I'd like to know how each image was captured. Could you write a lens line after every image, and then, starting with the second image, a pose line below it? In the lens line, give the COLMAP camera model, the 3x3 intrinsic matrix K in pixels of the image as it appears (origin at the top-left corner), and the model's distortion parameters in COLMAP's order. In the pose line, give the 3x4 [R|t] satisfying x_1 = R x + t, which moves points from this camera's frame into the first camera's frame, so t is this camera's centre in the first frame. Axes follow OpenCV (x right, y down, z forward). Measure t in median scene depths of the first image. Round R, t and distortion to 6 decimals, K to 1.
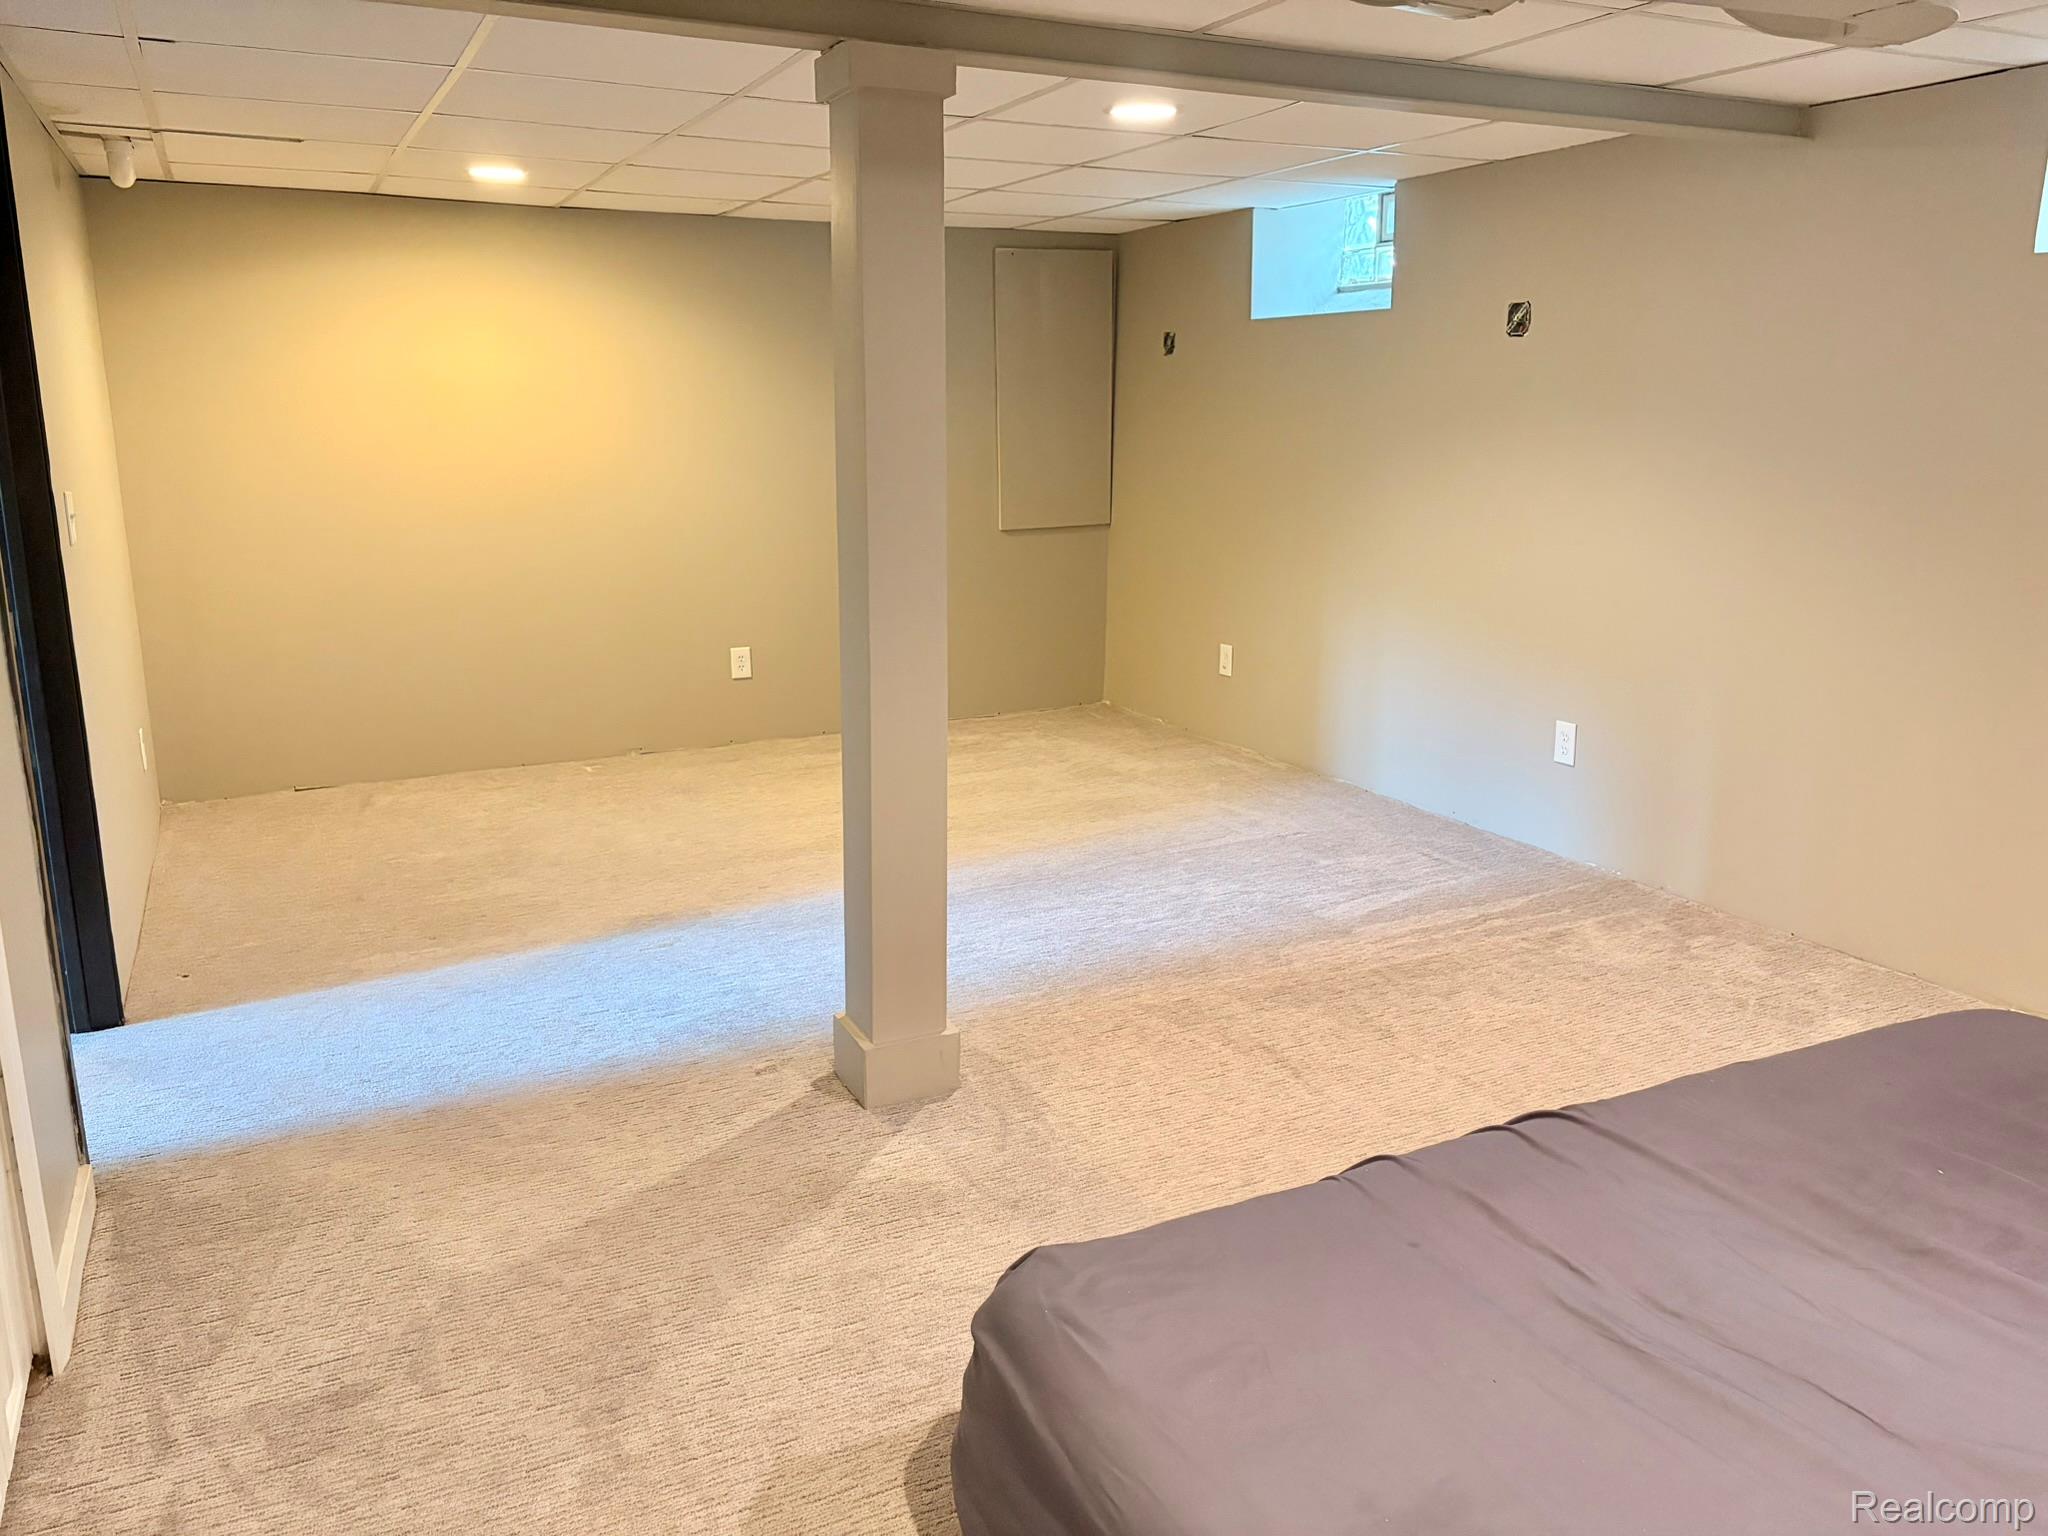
lens RADIAL K [[1531.9, 0, 1022.5], [0, 1531.9, 776.3], [0, 0, 1]] dist [0.108683, -0.169256]
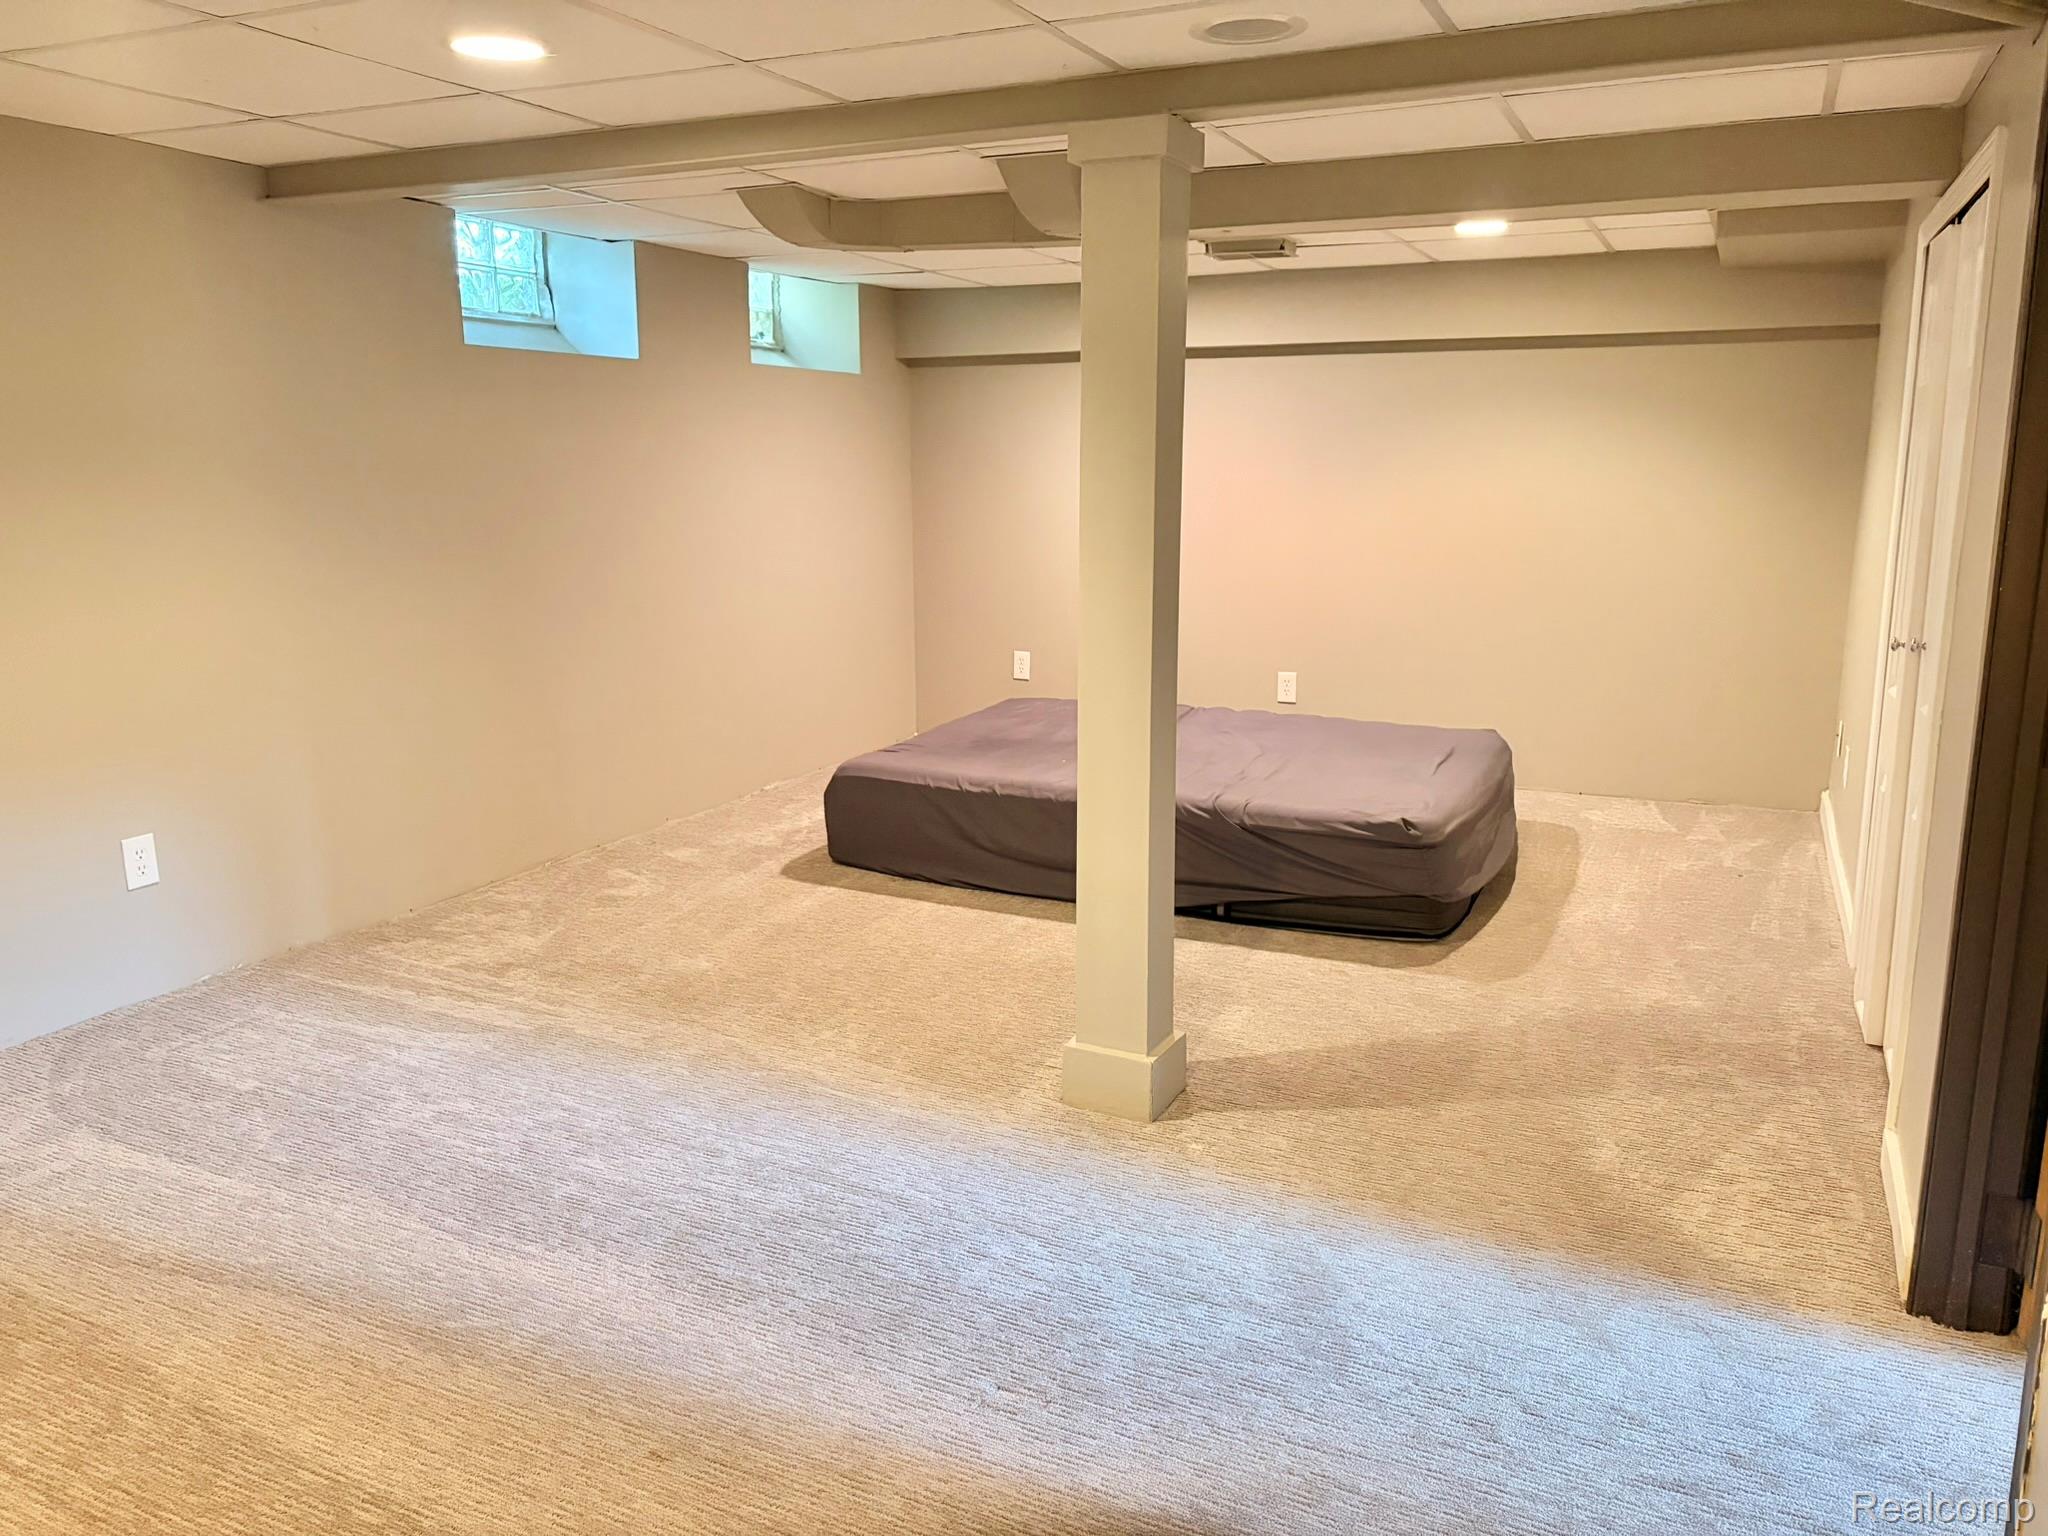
lens RADIAL K [[1531.9, 0, 1022.5], [0, 1531.9, 776.3], [0, 0, 1]] dist [0.108683, -0.169256]
pose [[-0.618197, -0.163758, 0.768775, -0.605616], [0.183390, 0.921015, 0.343657, -0.280352], [-0.764330, 0.353434, -0.539337, 1.162775]]
